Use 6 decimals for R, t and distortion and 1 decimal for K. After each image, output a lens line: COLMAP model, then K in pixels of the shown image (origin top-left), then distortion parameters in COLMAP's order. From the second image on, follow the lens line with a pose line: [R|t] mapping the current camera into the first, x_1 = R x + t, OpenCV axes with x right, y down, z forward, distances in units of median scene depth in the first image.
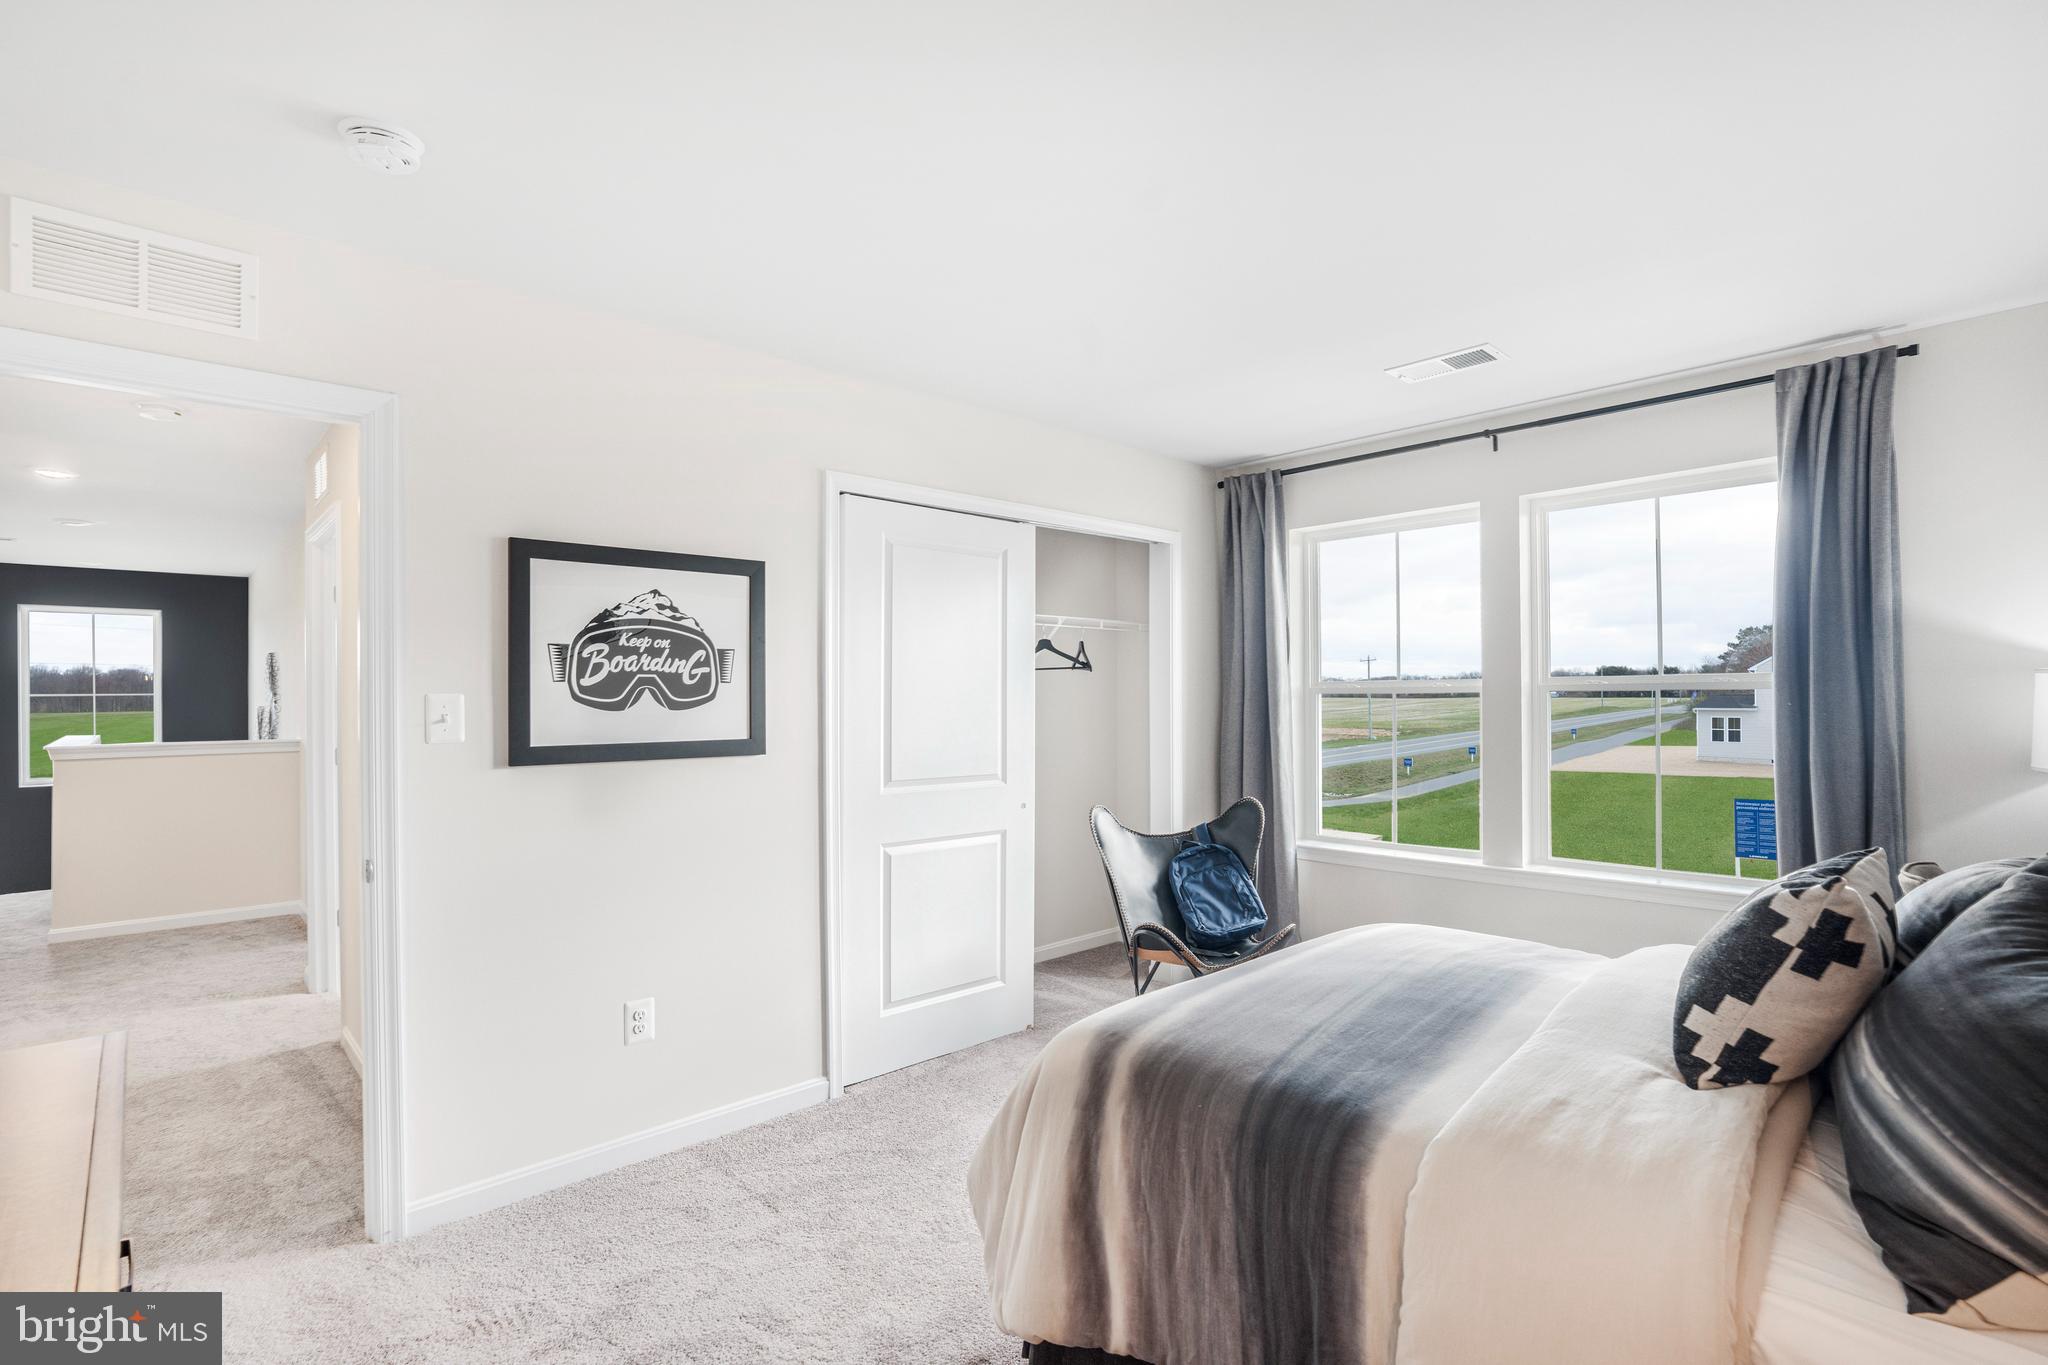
lens RADIAL K [[982.0, 0, 1021.7], [0, 982.0, 694.4], [0, 0, 1]] dist [-0.001580, -0.000237]
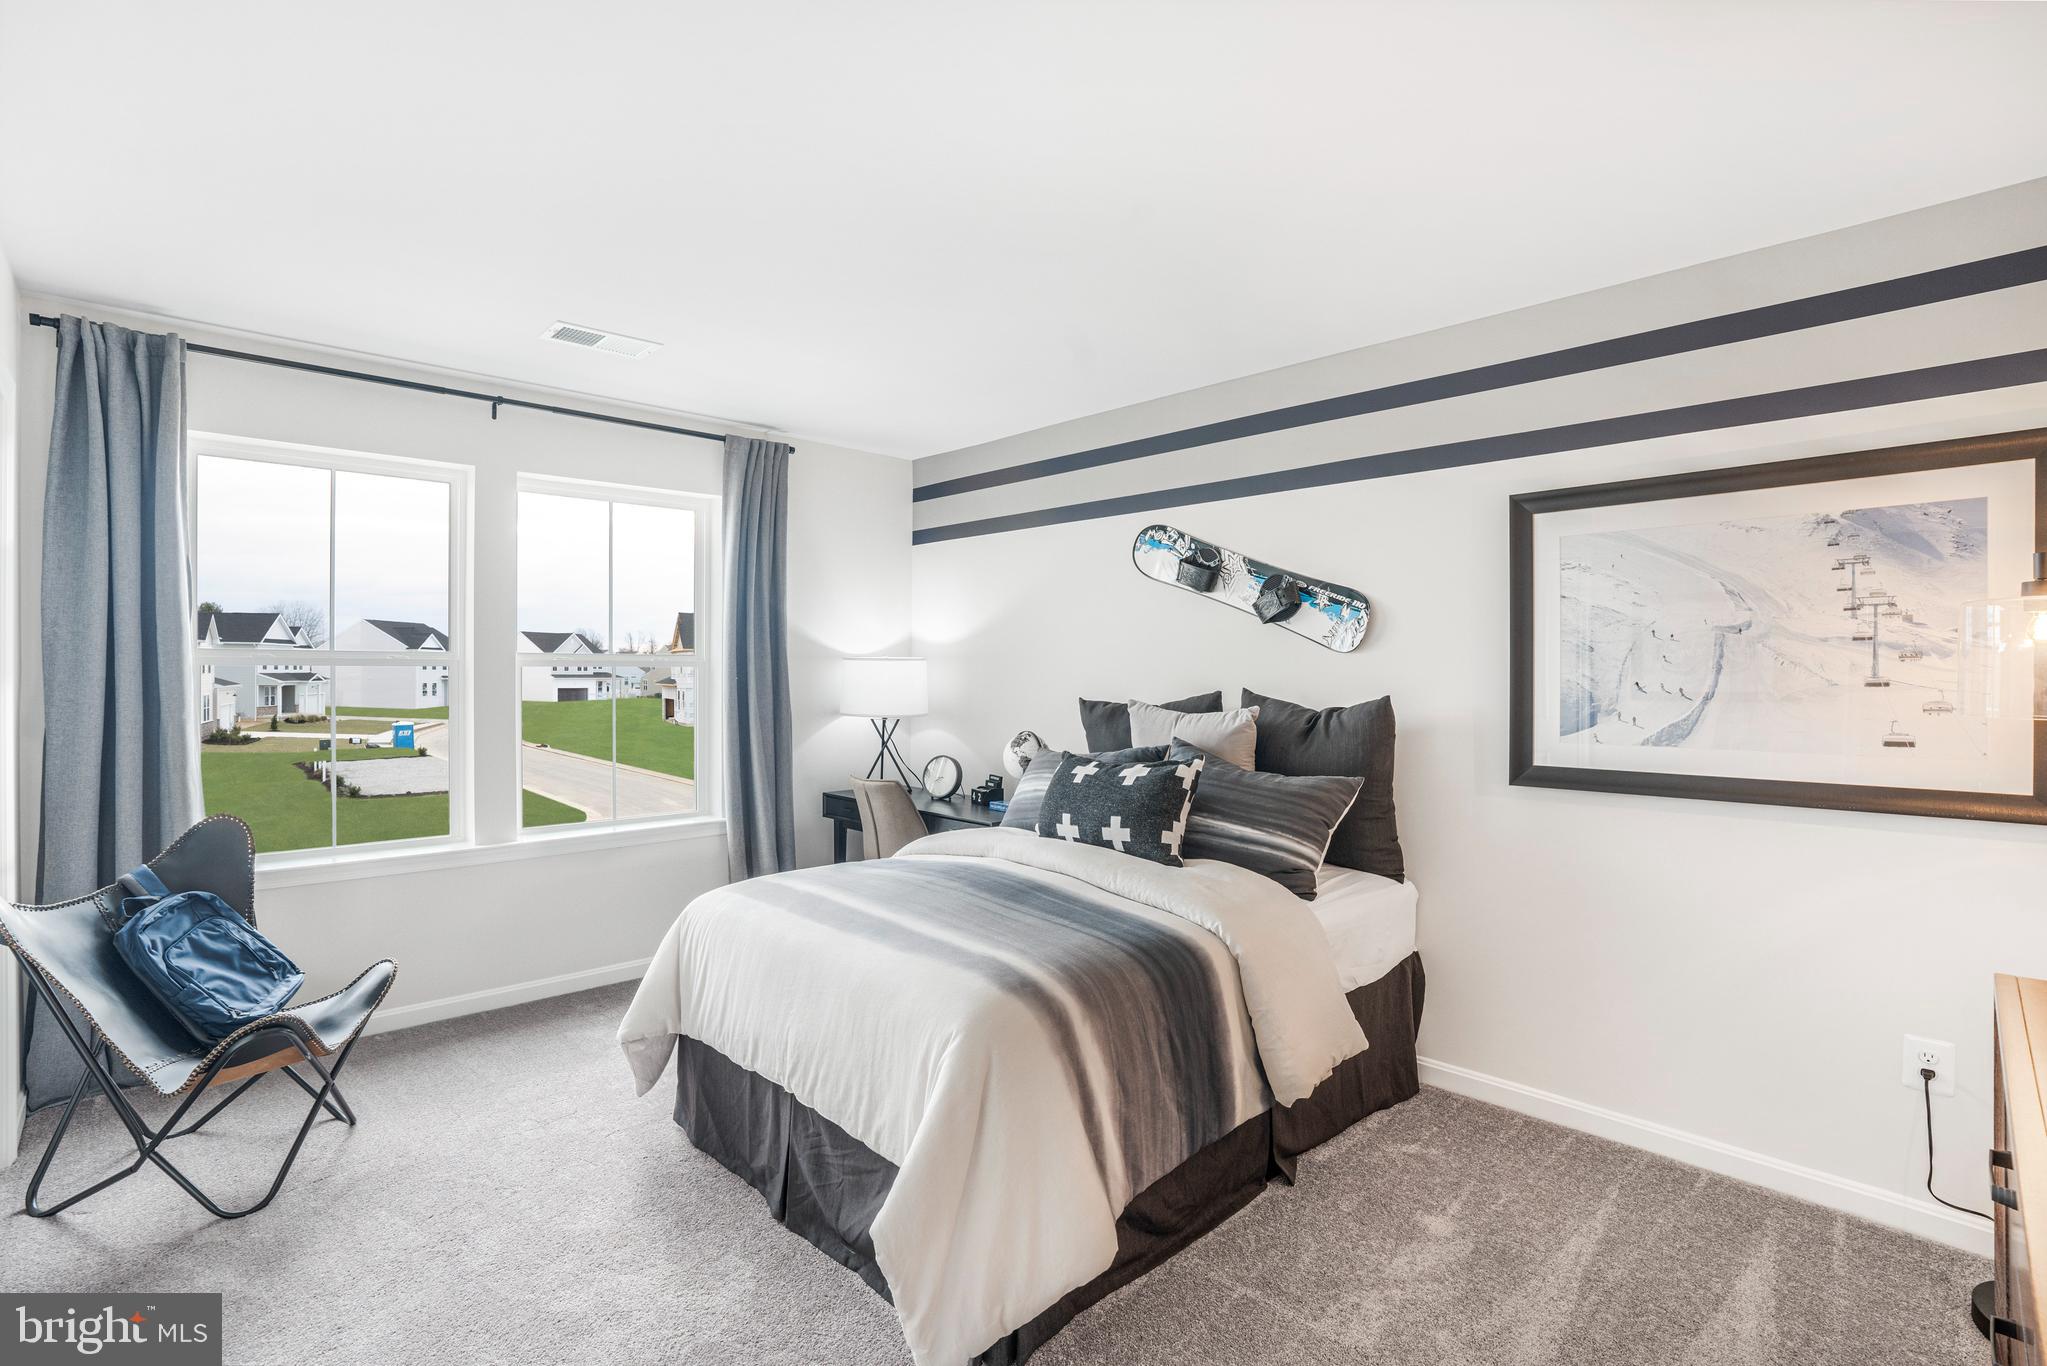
lens RADIAL K [[951.0, 0, 1021.0], [0, 951.0, 675.1], [0, 0, 1]] dist [-0.050352, 0.010916]
pose [[0.008974, 0.005388, 0.999945, -0.430059], [-0.006278, 0.999966, -0.005332, 0.007917], [-0.999940, -0.006230, 0.009007, 0.459760]]
